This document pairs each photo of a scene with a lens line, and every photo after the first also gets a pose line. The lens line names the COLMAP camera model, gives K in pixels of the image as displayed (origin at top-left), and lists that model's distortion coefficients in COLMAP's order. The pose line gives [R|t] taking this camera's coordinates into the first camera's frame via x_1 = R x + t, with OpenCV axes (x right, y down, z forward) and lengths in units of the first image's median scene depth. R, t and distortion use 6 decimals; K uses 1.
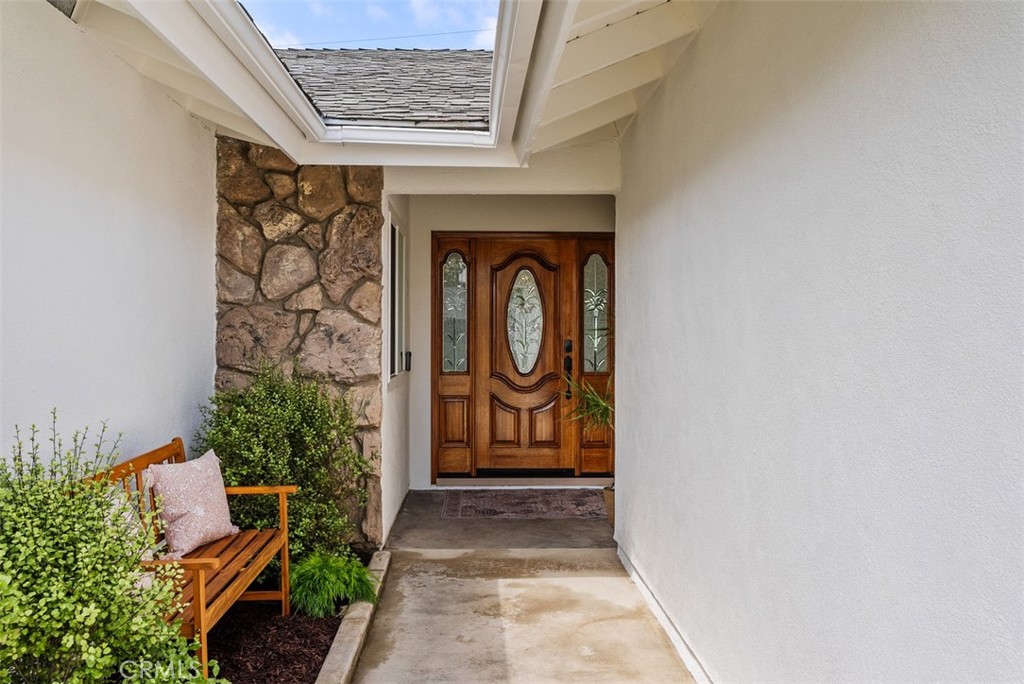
lens RADIAL K [[826.8, 0, 511.7], [0, 826.8, 340.4], [0, 0, 1]] dist [0.000088, 0.000010]
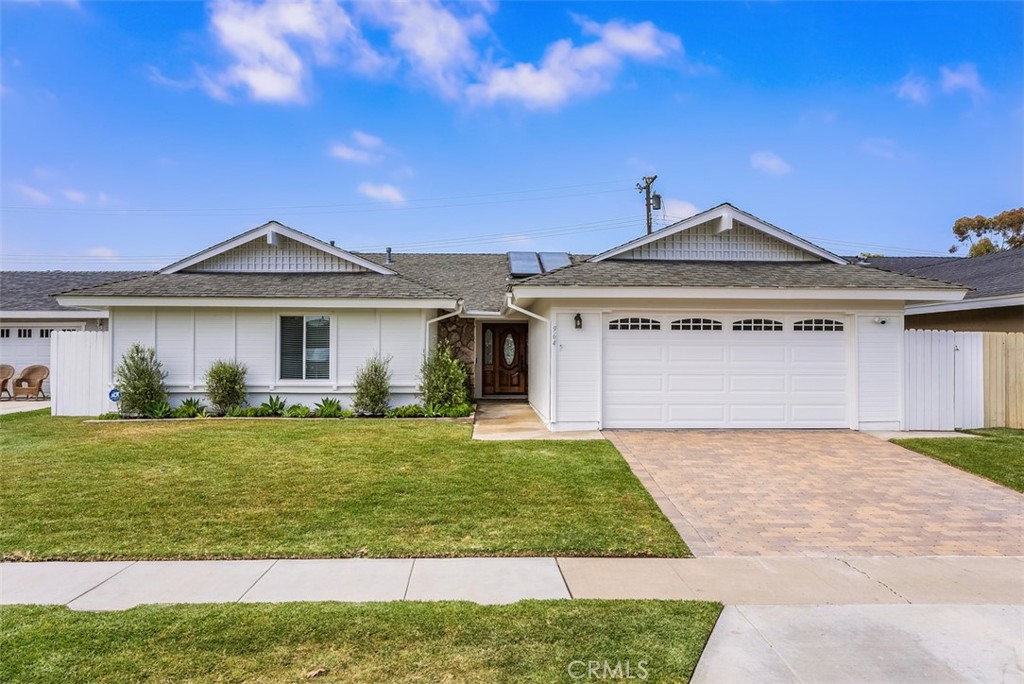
lens RADIAL K [[717.4, 0, 512.2], [0, 717.4, 343.2], [0, 0, 1]] dist [-0.001507, -0.000657]
pose [[0.999980, 0.001414, -0.006197, 0.046083], [-0.001580, 0.999637, -0.026907, 0.031569], [0.006157, 0.026916, 0.999619, -2.001231]]
